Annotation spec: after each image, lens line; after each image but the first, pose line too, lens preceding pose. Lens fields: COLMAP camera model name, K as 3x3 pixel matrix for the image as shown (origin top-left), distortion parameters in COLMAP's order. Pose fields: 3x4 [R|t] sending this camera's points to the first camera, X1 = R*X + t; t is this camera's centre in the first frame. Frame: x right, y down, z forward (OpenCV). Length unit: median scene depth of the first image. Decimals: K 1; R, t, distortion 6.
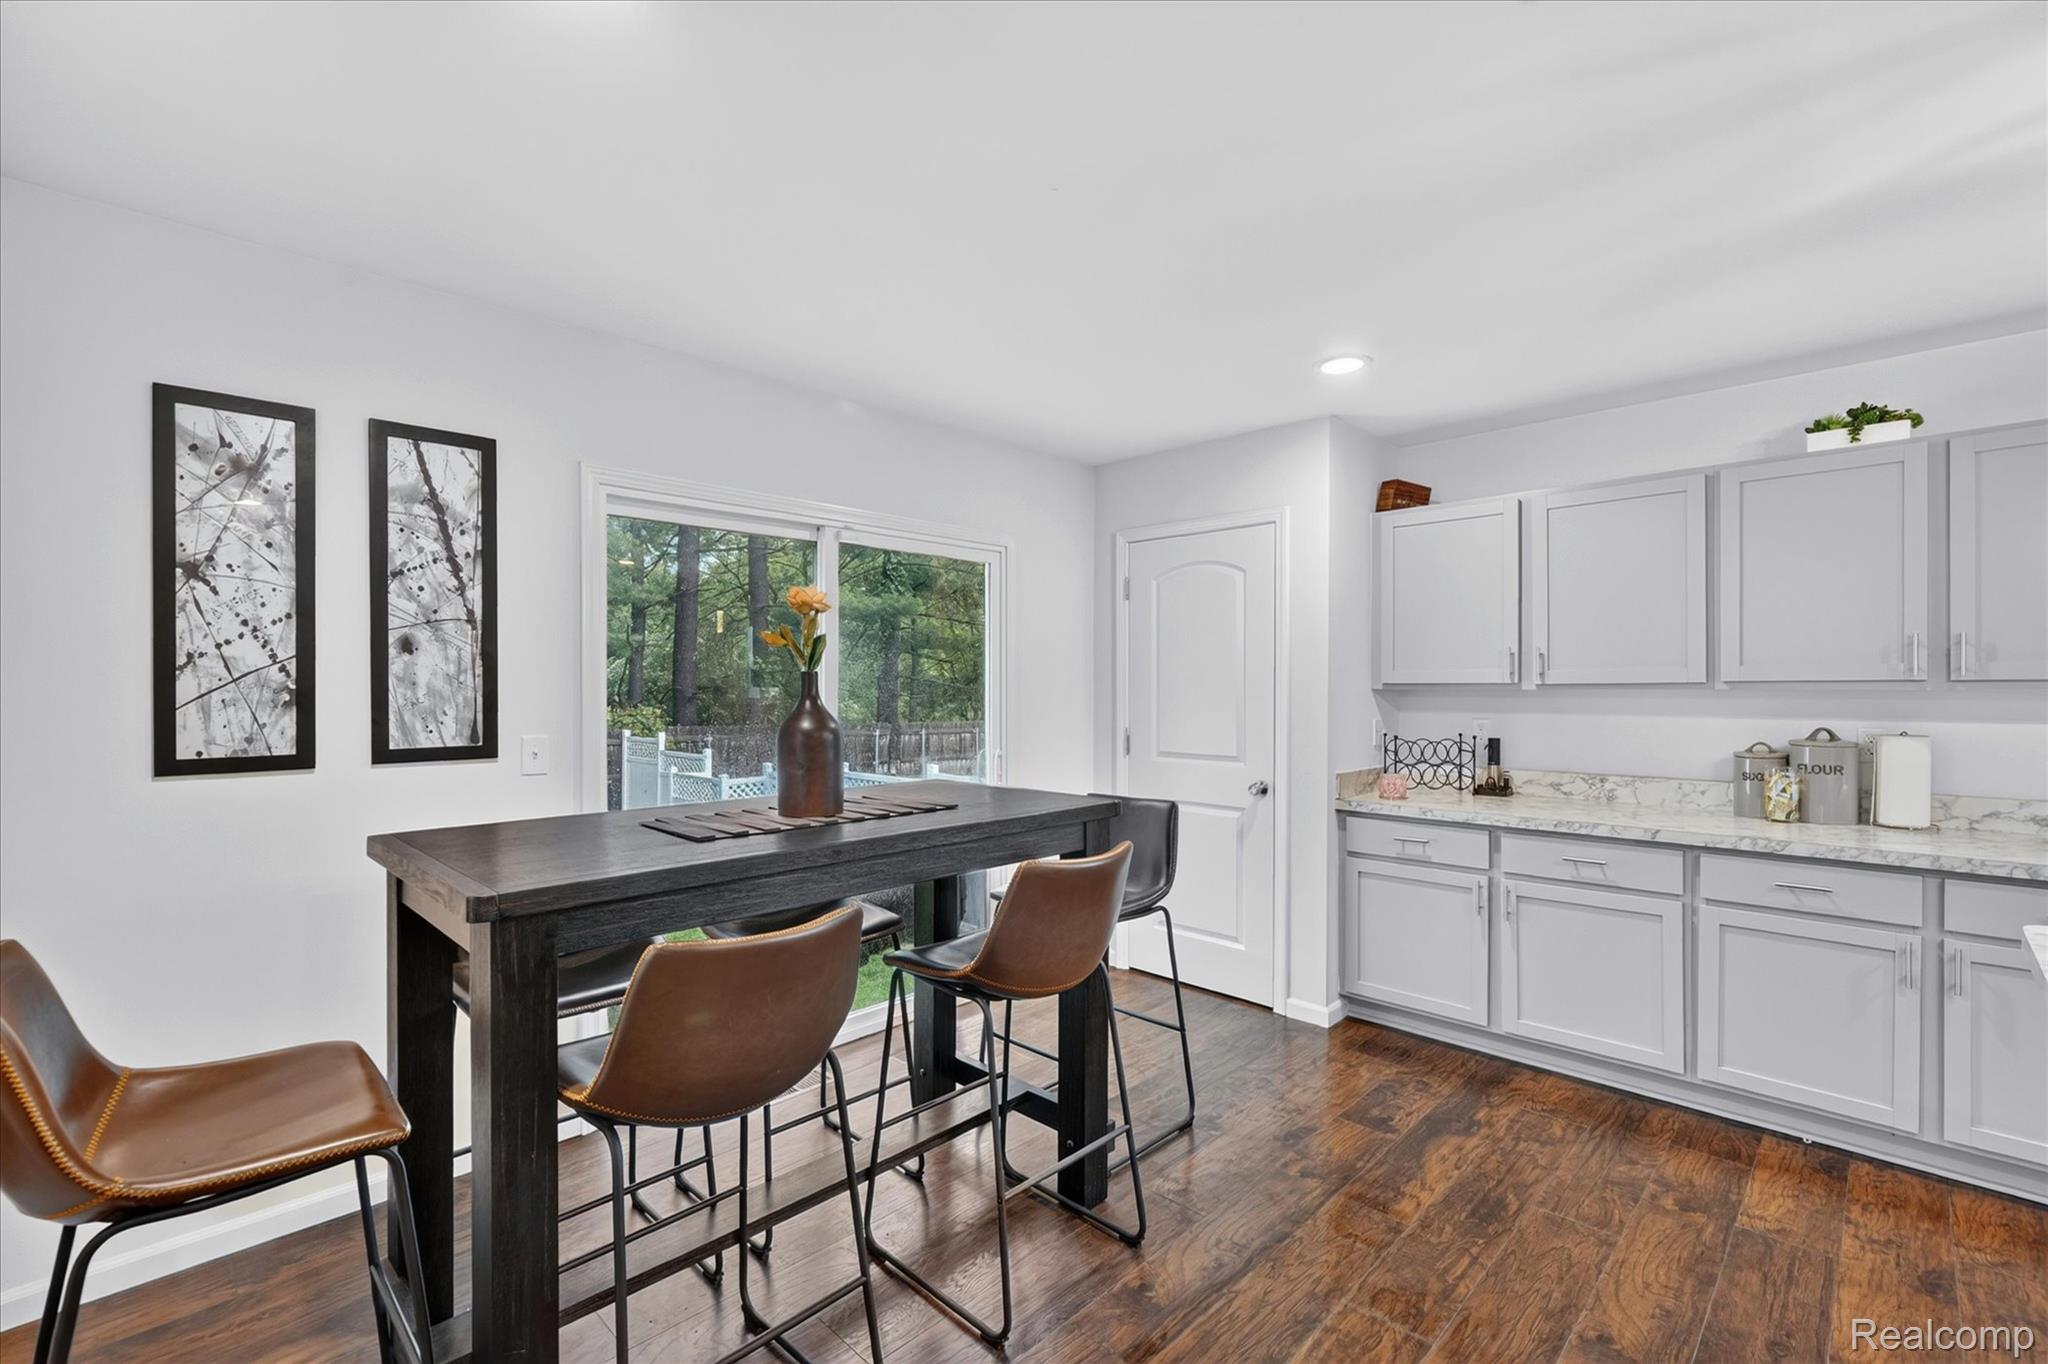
lens RADIAL K [[889.8, 0, 1016.0], [0, 889.8, 689.8], [0, 0, 1]] dist [0.000329, 0.000319]
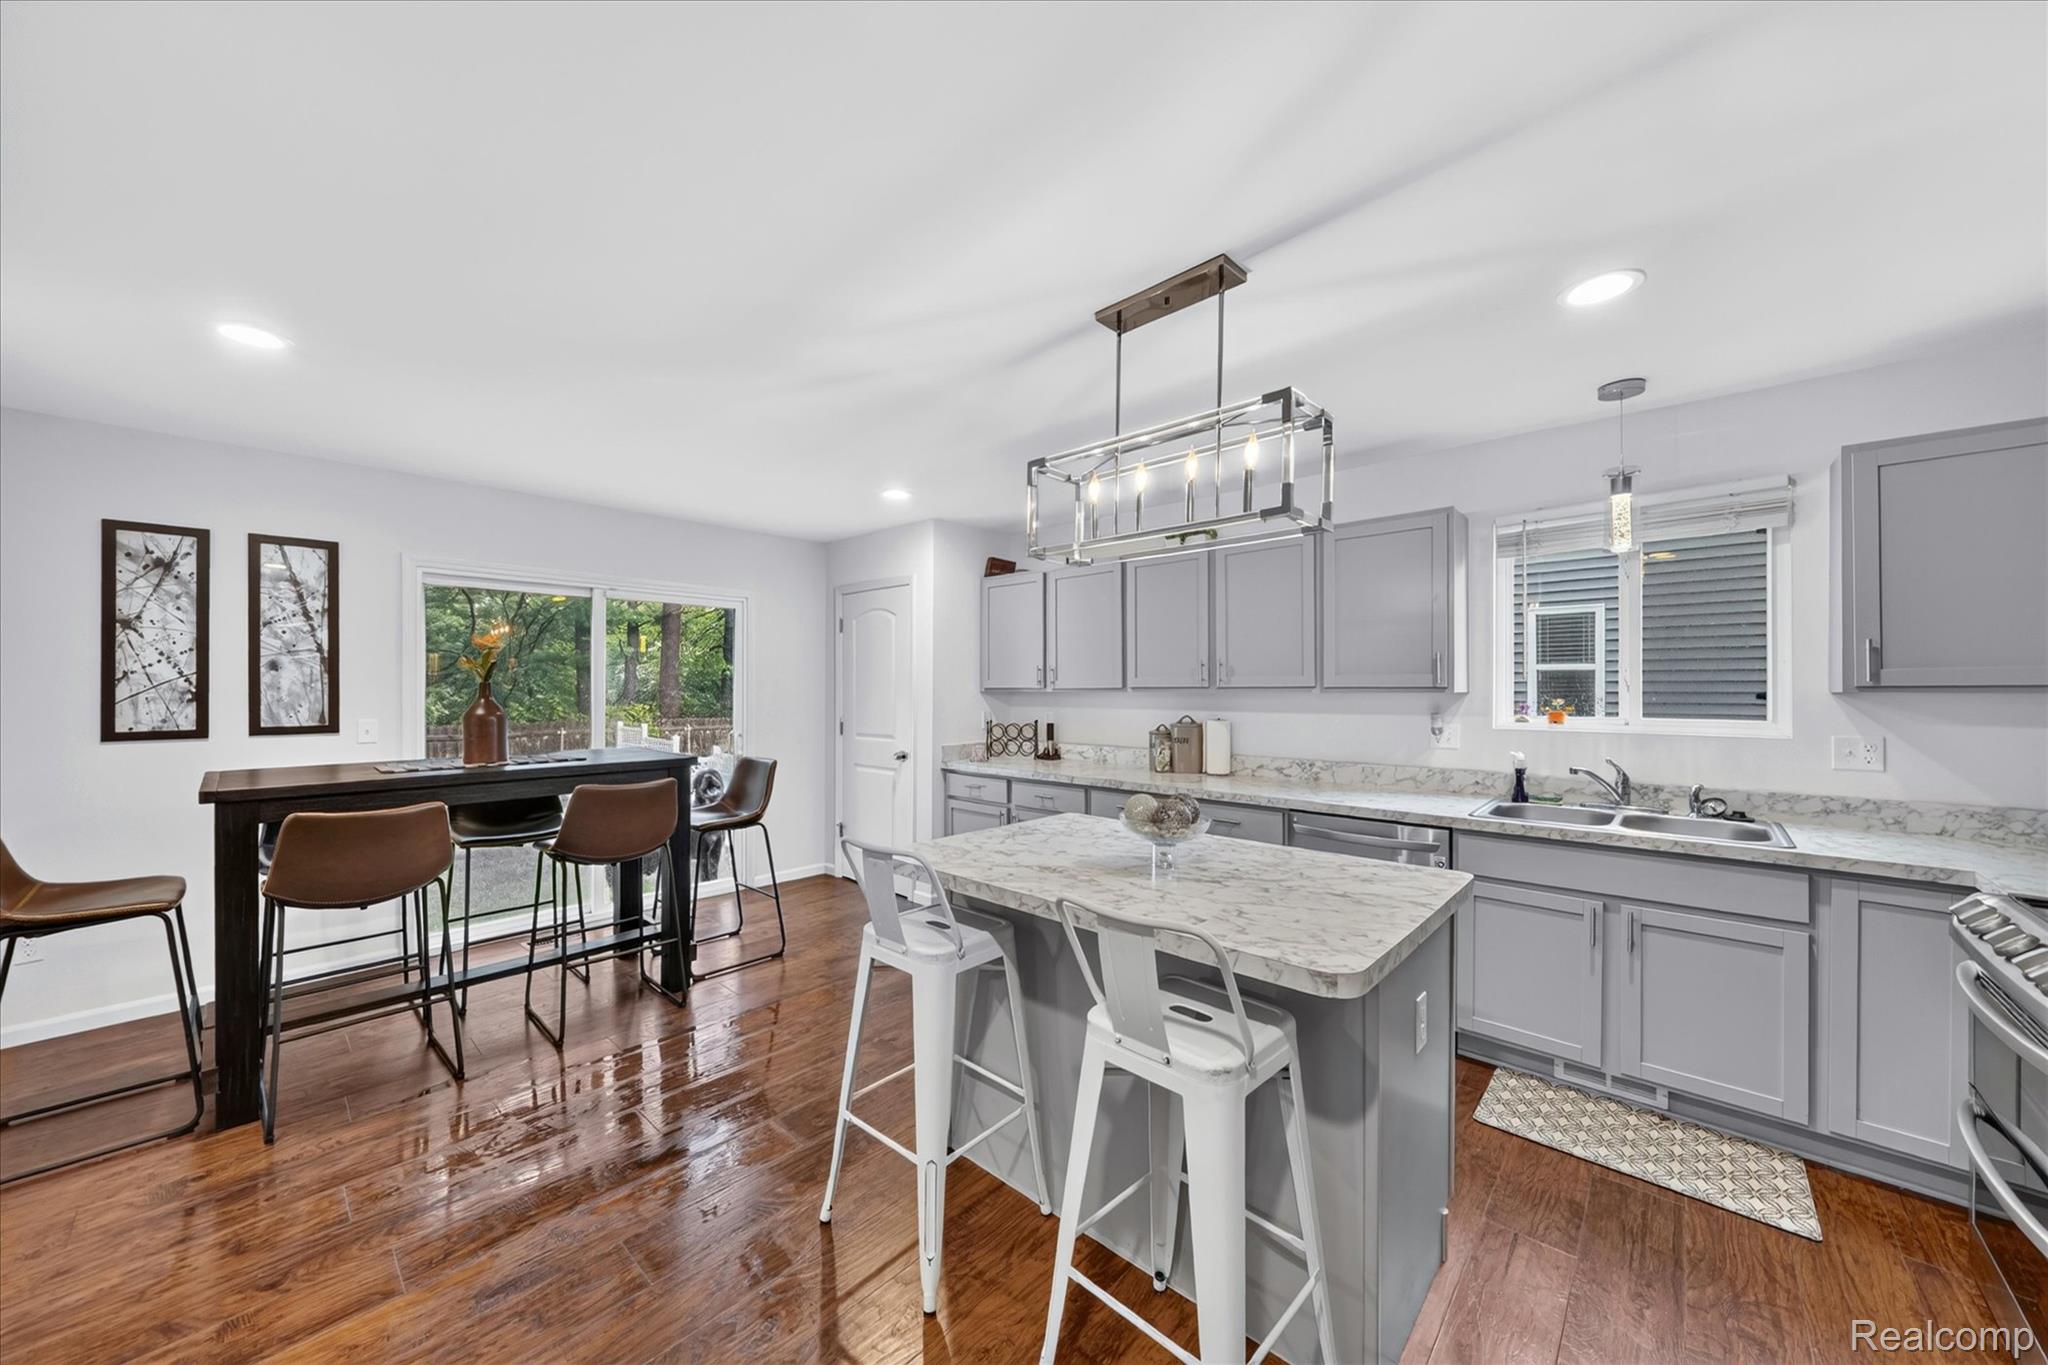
lens RADIAL K [[721.4, 0, 1014.1], [0, 721.4, 684.4], [0, 0, 1]] dist [-0.000502, -0.000182]
pose [[0.999410, 0.001190, 0.034321, 0.648859], [-0.000894, 0.999962, -0.008632, -0.003821], [-0.034330, 0.008596, 0.999374, -0.401304]]
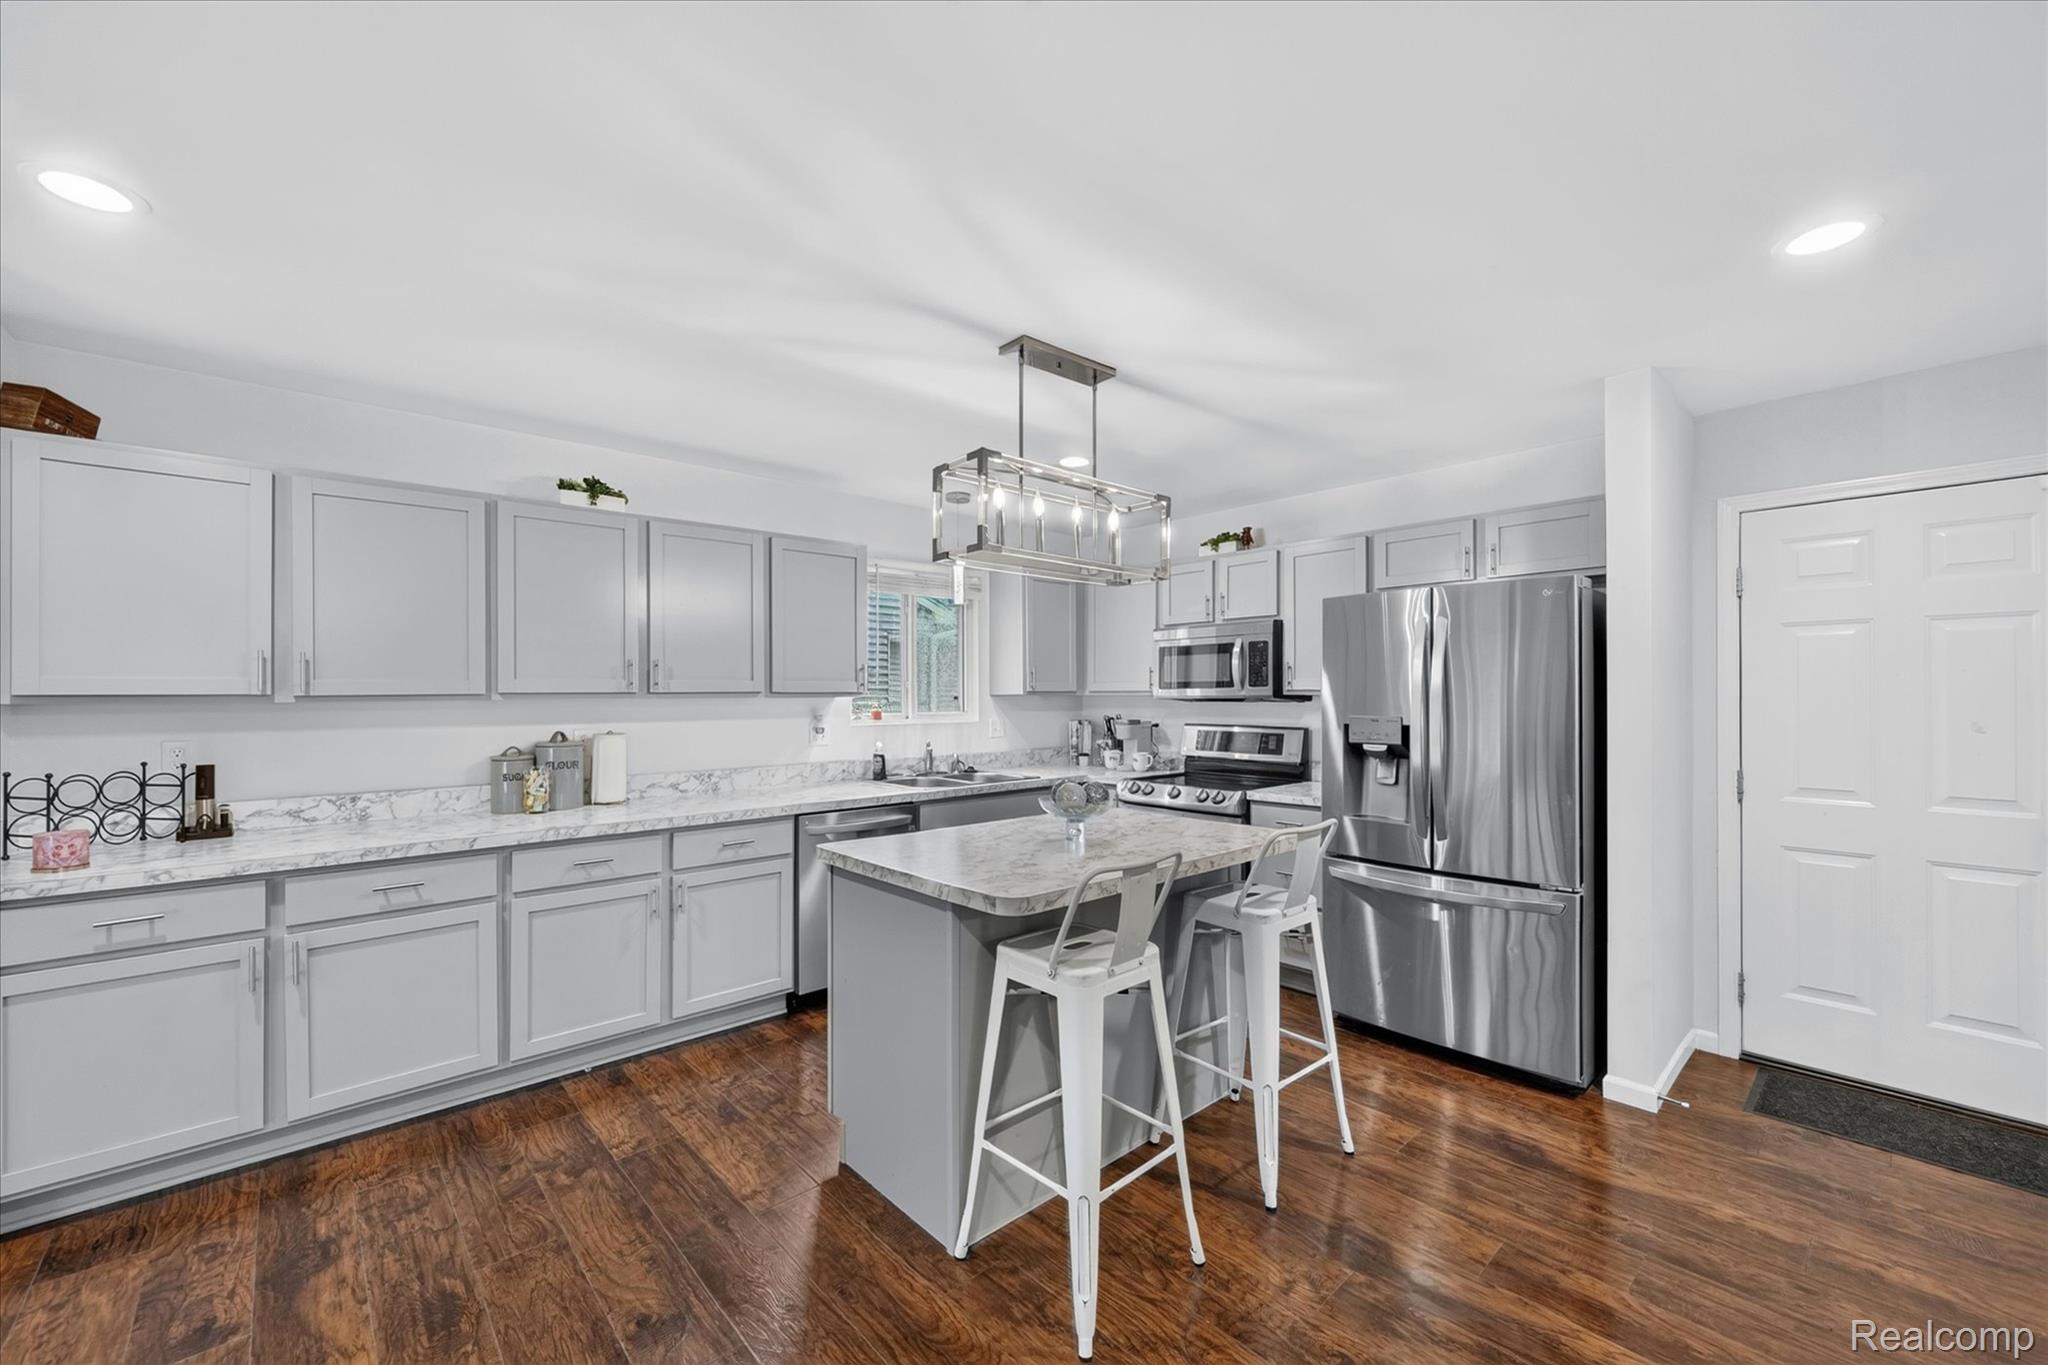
lens RADIAL K [[804.2, 0, 1016.2], [0, 804.2, 691.5], [0, 0, 1]] dist [-0.000038, -0.000021]
pose [[0.059696, 0.002293, 0.998214, -0.191876], [0.007058, 0.999971, -0.002719, -0.004943], [-0.998192, 0.007208, 0.059679, 0.369349]]
